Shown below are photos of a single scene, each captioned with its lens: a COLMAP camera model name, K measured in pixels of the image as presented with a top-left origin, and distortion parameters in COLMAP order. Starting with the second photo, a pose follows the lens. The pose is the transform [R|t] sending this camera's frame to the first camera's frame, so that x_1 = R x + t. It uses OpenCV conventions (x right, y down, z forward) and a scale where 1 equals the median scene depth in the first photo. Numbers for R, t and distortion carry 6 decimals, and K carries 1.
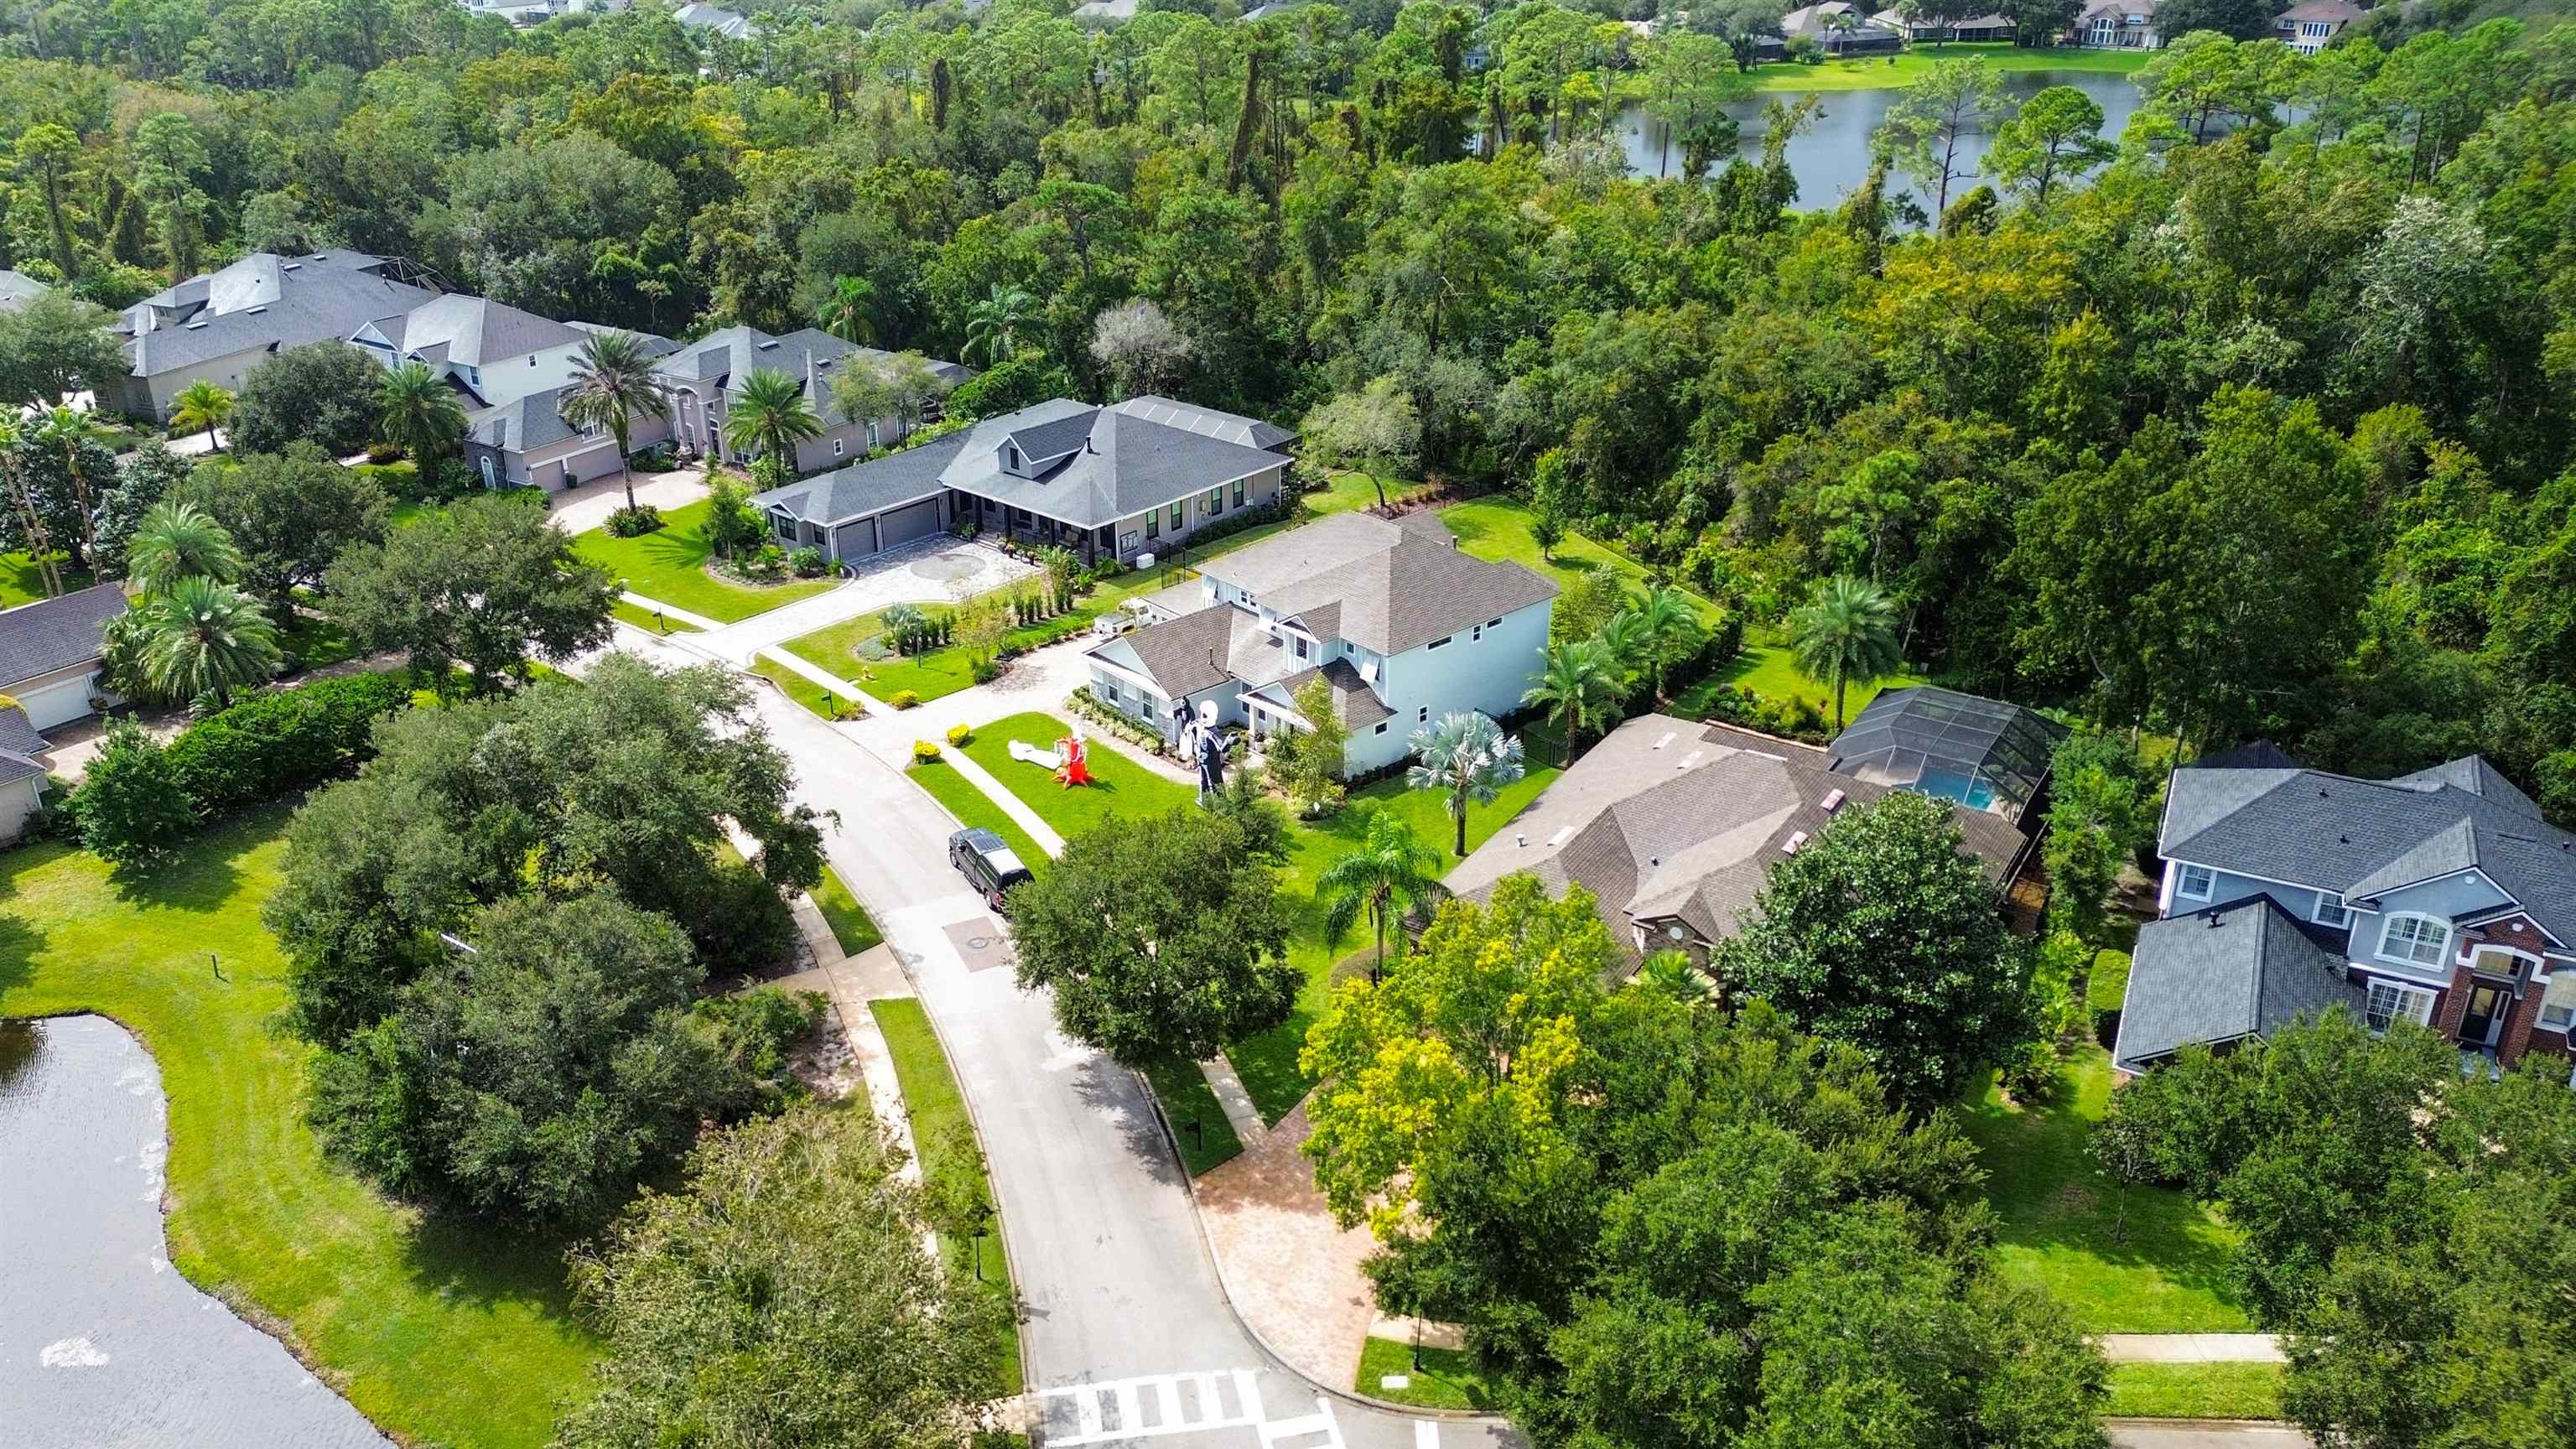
lens RADIAL K [[1862.4, 0, 1232.1], [0, 1862.4, 726.9], [0, 0, 1]] dist [0.088444, -0.120128]
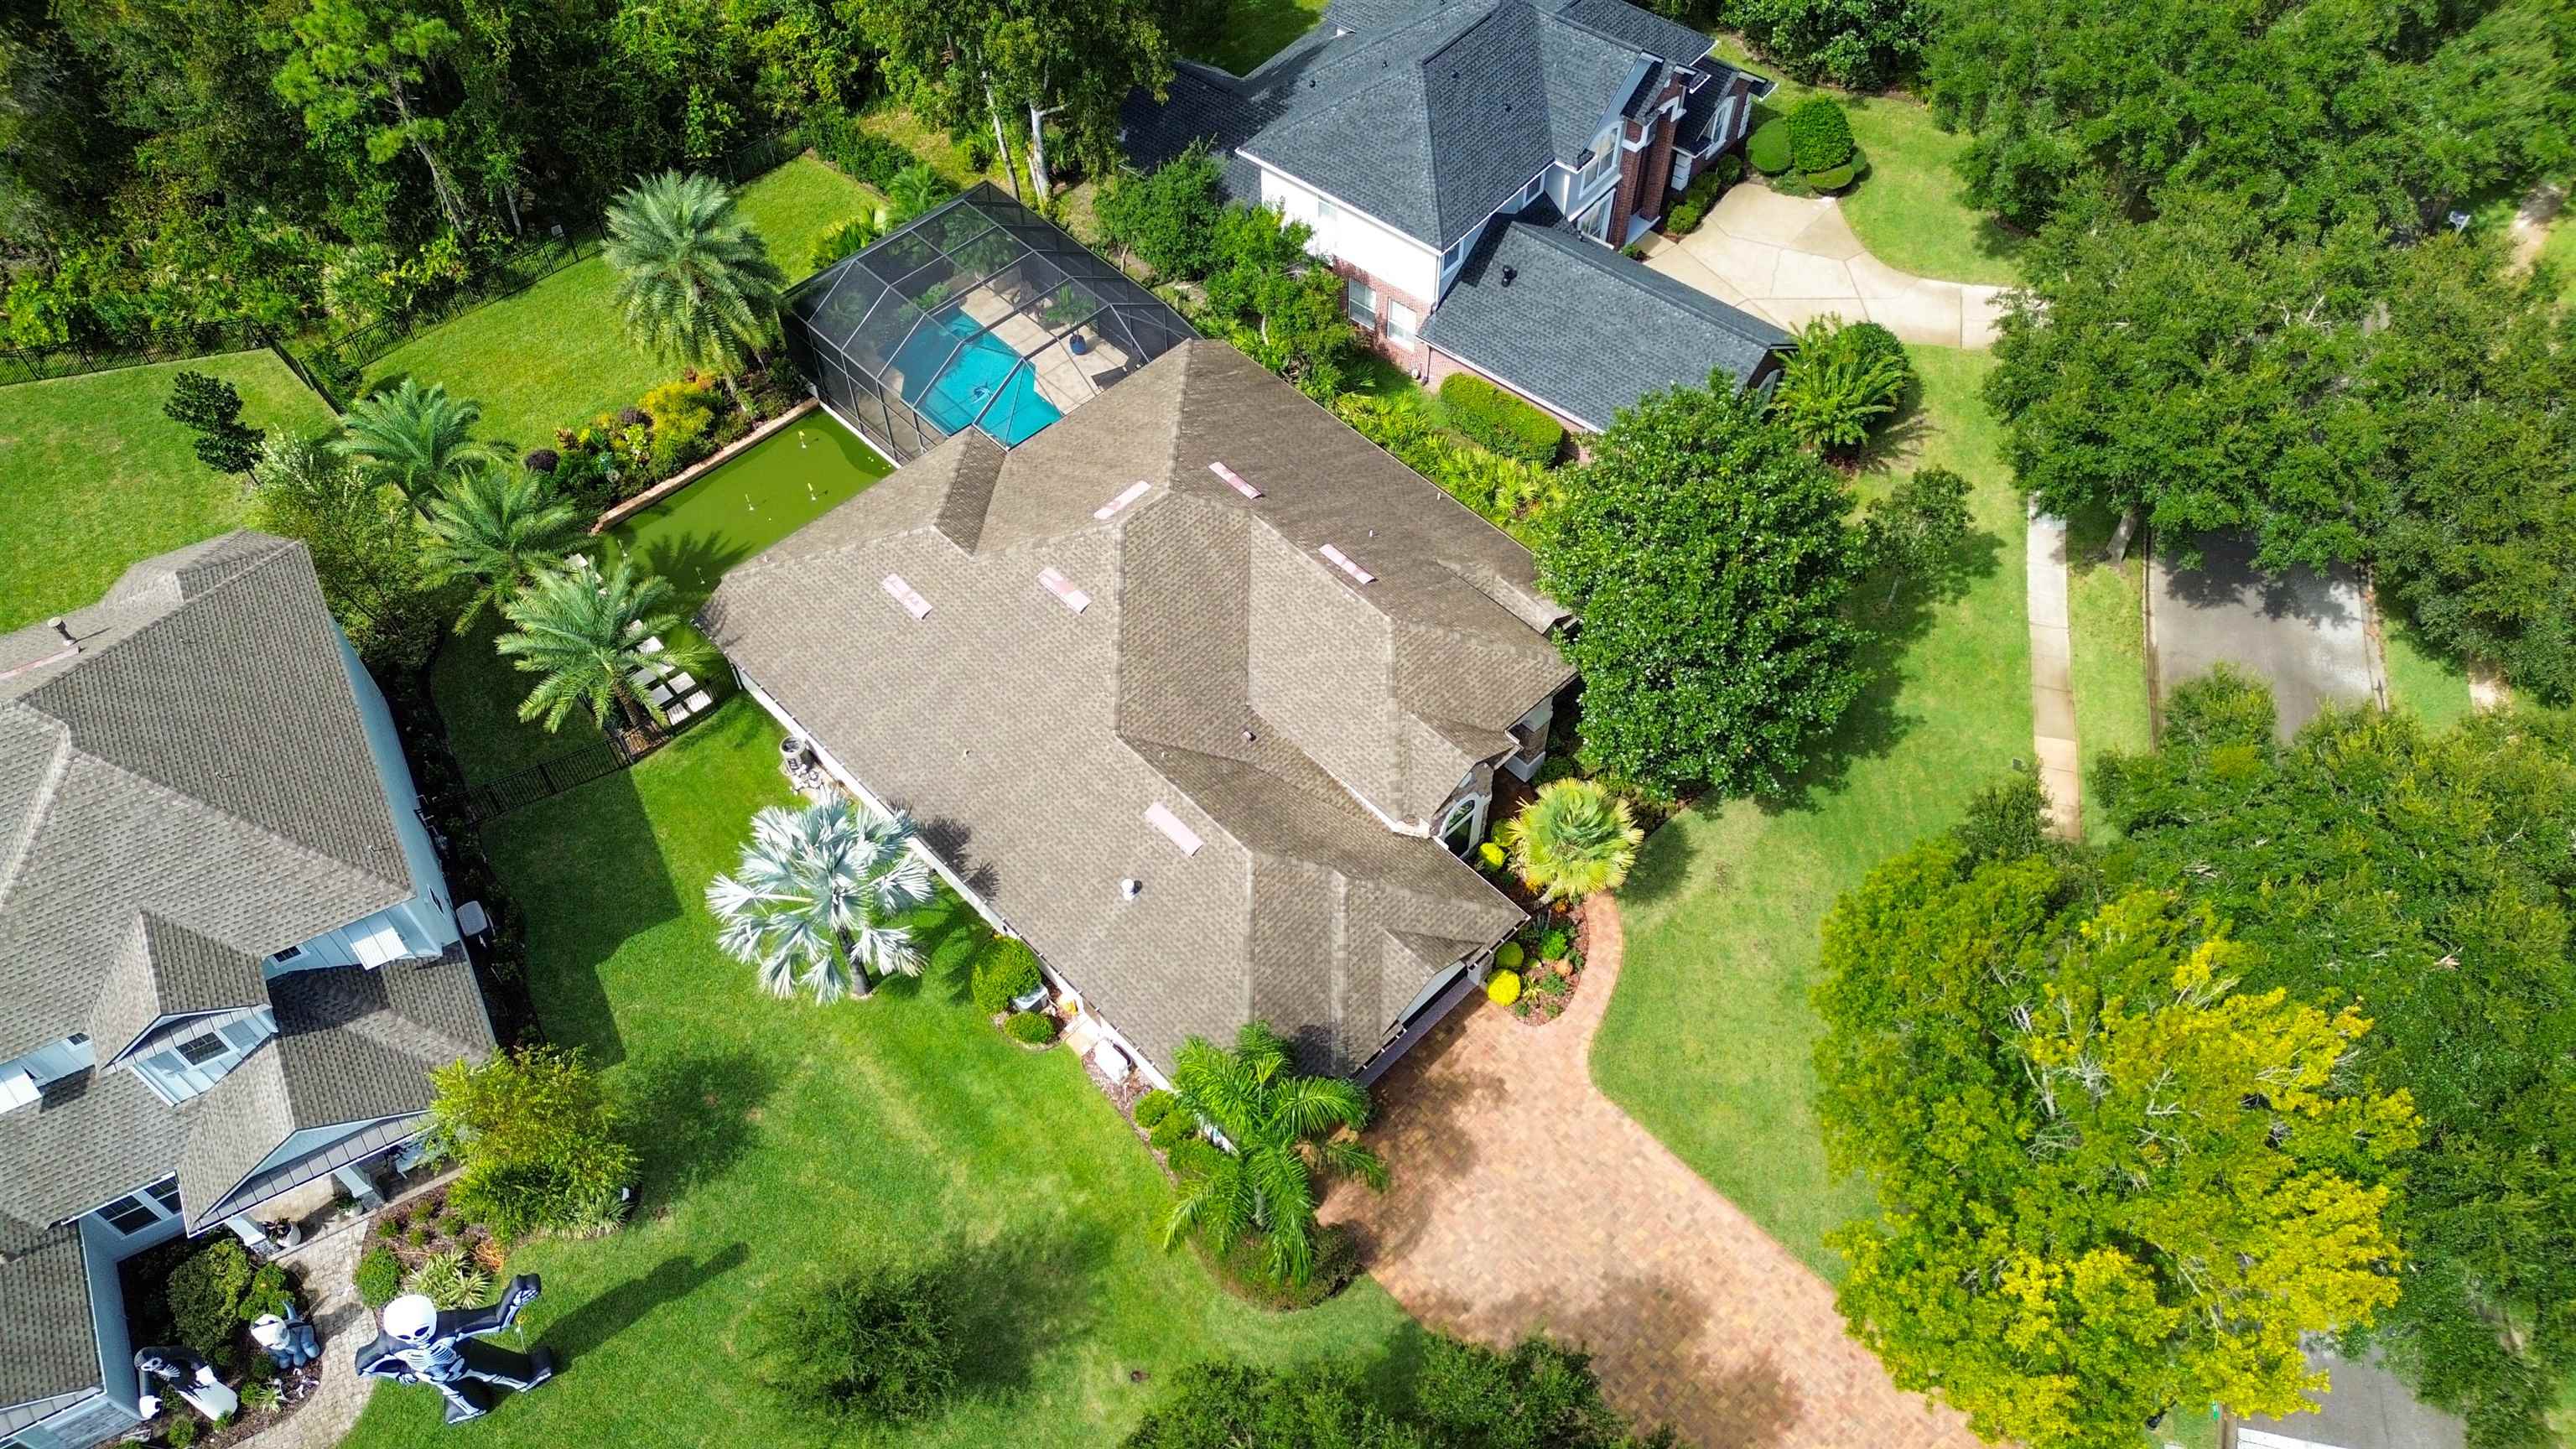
lens RADIAL K [[1808.5, 0, 1288.0], [0, 1808.5, 724.5], [0, 0, 1]] dist [0.083968, -0.108068]
pose [[0.198332, -0.770694, 0.605554, -0.111257], [0.417163, 0.625449, 0.659385, -0.259032], [-0.886927, 0.121838, 0.445551, 0.549990]]
